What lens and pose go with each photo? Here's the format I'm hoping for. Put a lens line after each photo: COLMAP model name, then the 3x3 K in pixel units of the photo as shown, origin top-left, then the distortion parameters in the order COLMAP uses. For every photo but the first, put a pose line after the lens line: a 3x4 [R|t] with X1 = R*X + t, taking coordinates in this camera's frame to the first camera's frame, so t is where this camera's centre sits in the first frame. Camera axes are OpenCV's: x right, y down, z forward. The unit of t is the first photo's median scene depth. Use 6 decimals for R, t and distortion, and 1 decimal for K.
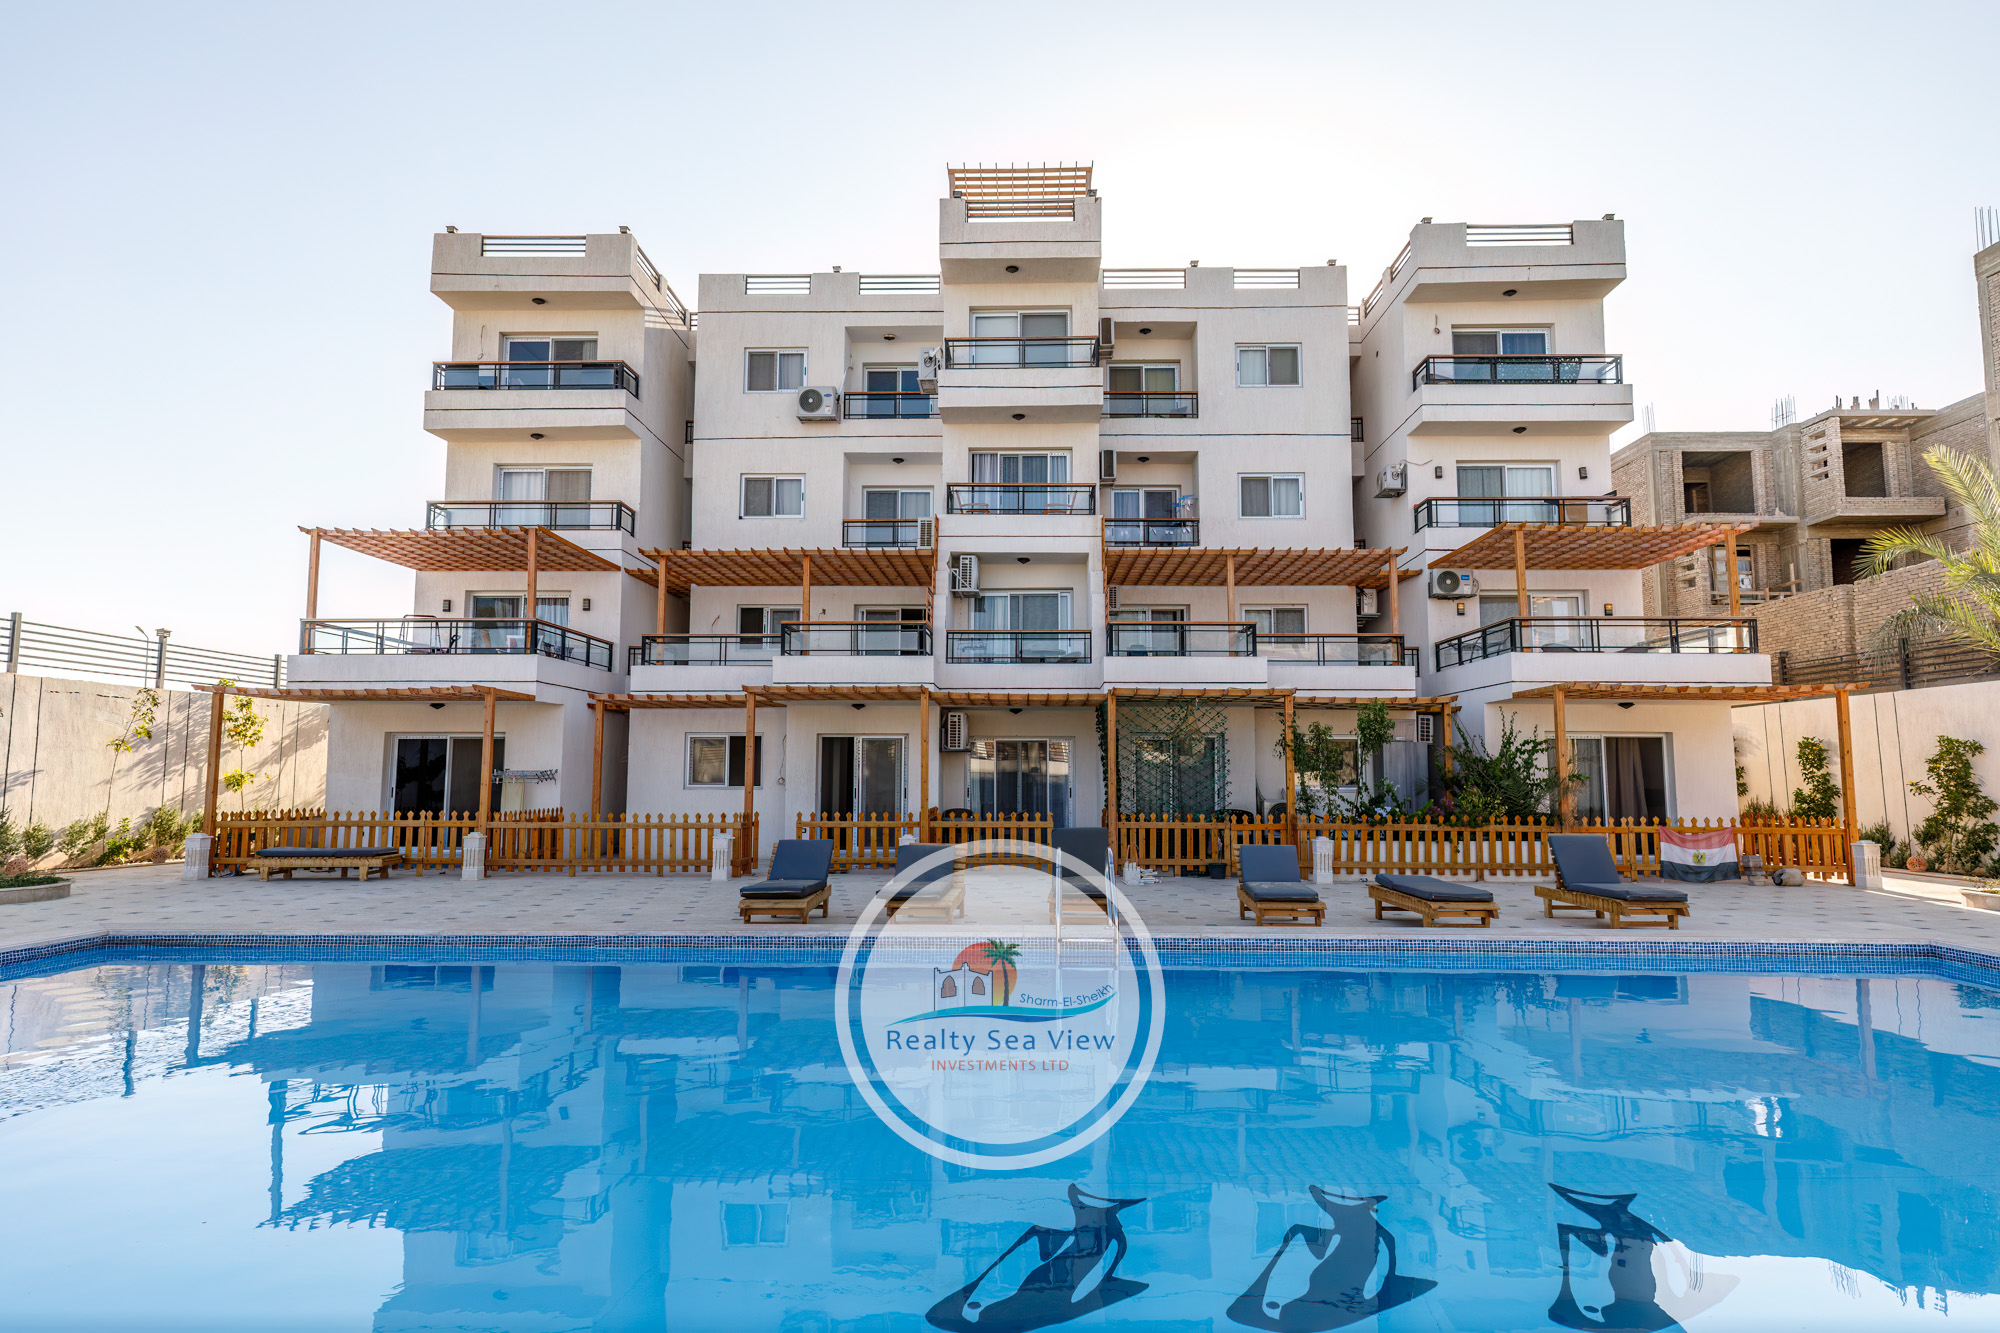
lens RADIAL K [[1141.8, 0, 1000.0], [0, 1141.8, 666.5], [0, 0, 1]] dist [0.005128, 0.000334]
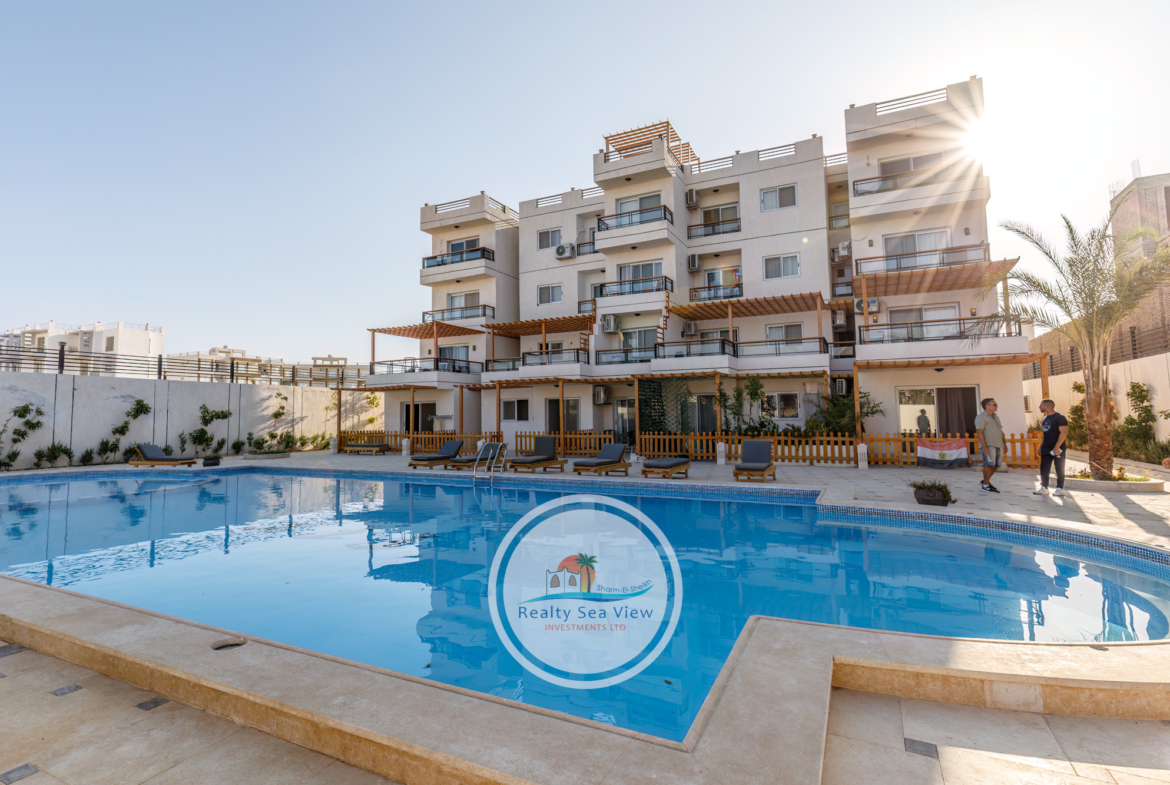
lens RADIAL K [[583.4, 0, 538.5], [0, 583.4, 372.4], [0, 0, 1]] dist [-0.002281, -0.000754]
pose [[0.889692, -0.046959, -0.454139, 0.333630], [0.058218, 0.998245, 0.010833, -0.006586], [0.452833, -0.036077, 0.890865, -0.067433]]
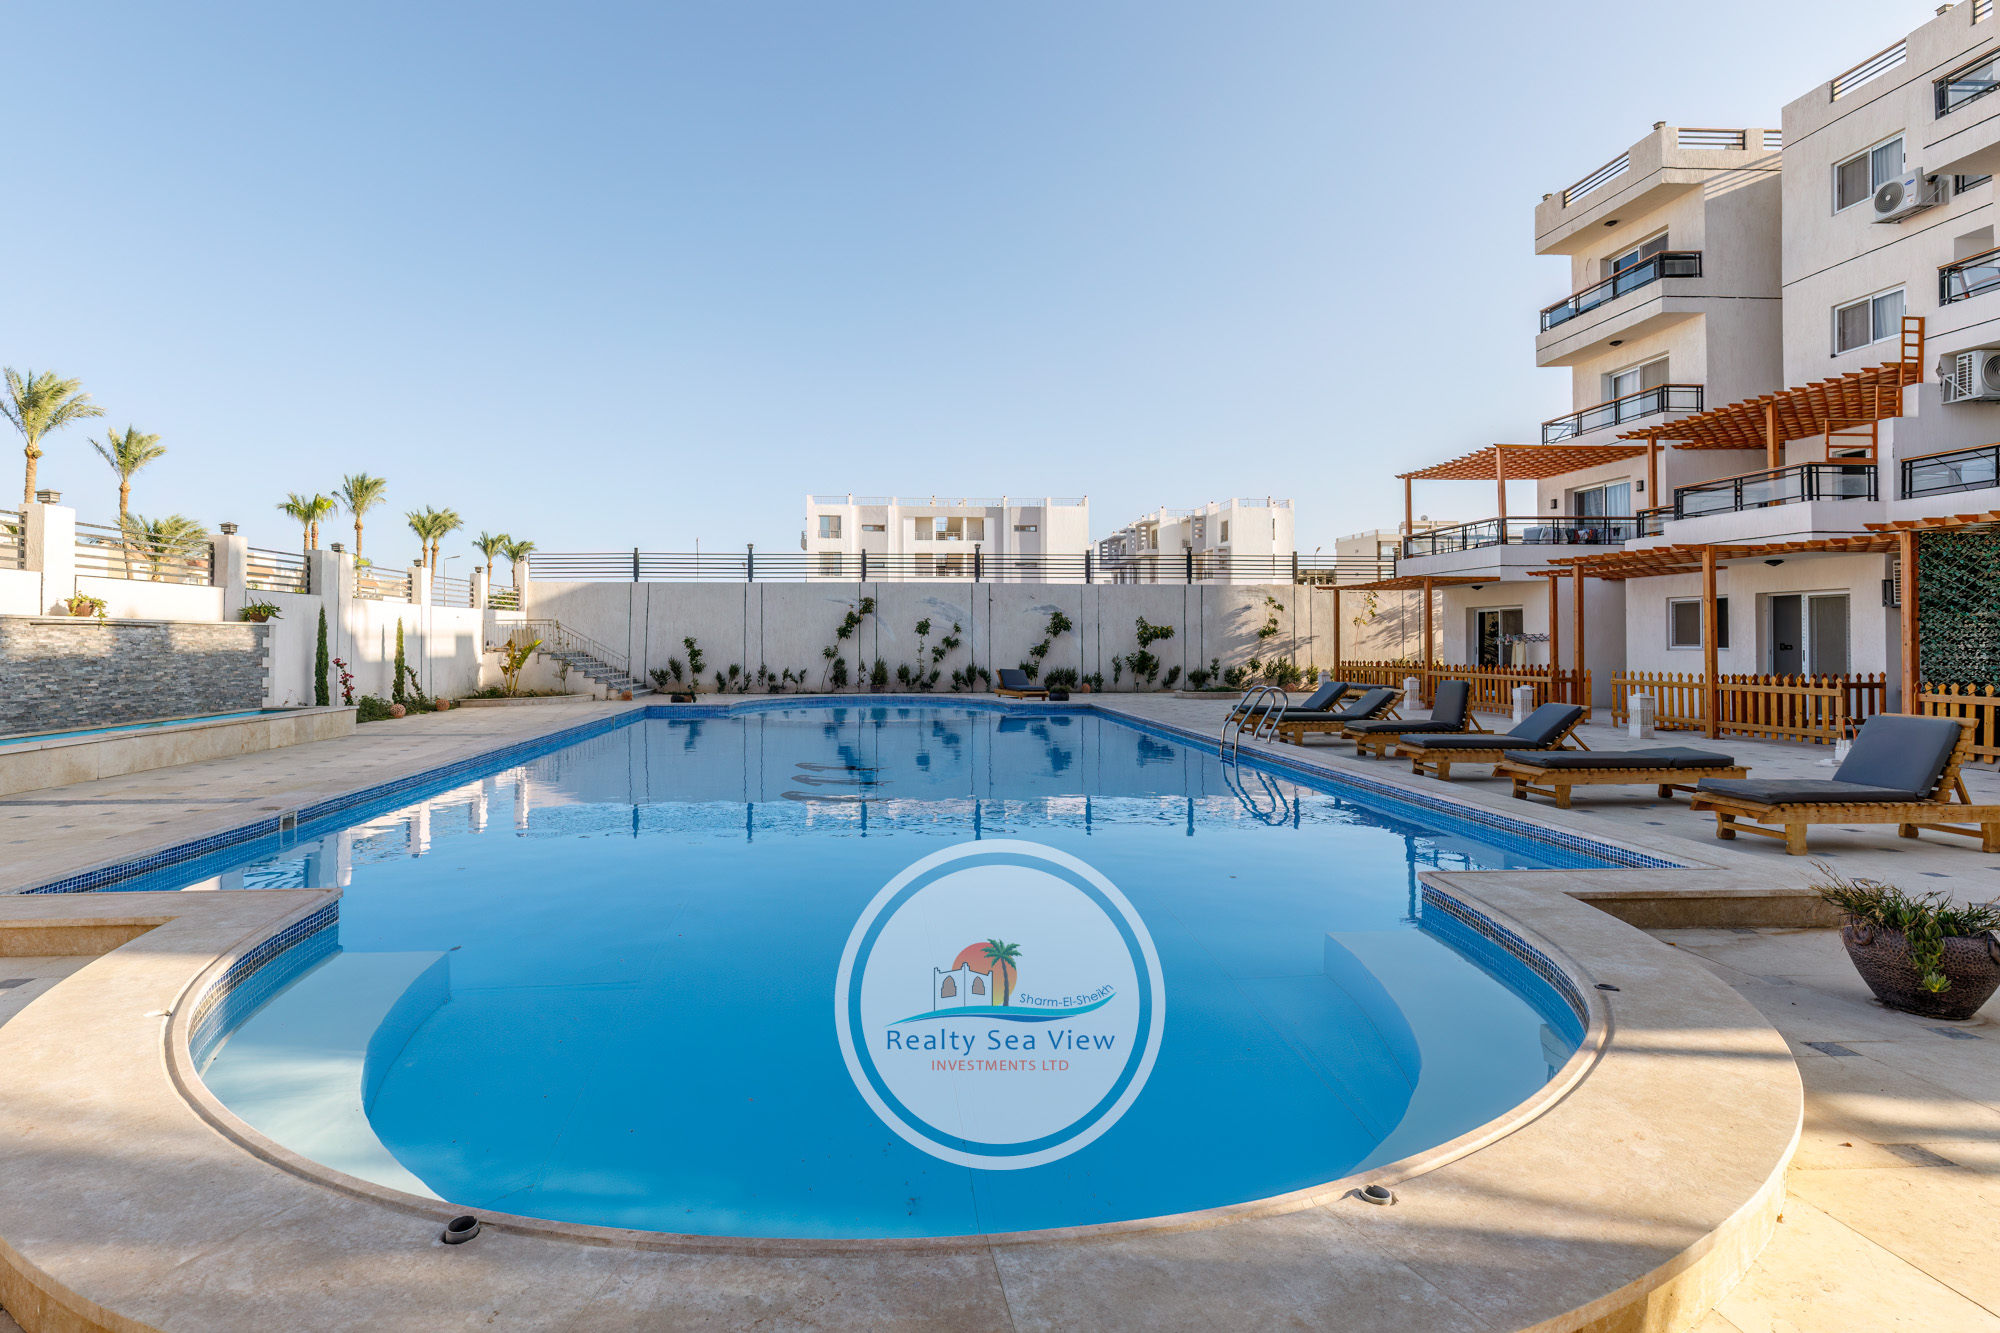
lens RADIAL K [[997.3, 0, 920.5], [0, 997.3, 632.1], [0, 0, 1]] dist [-0.002281, -0.000754]
pose [[0.081524, -0.011571, -0.996604, 0.548096], [0.097011, 0.995277, -0.003620, 0.023537], [0.991939, -0.096387, 0.082262, 0.206792]]
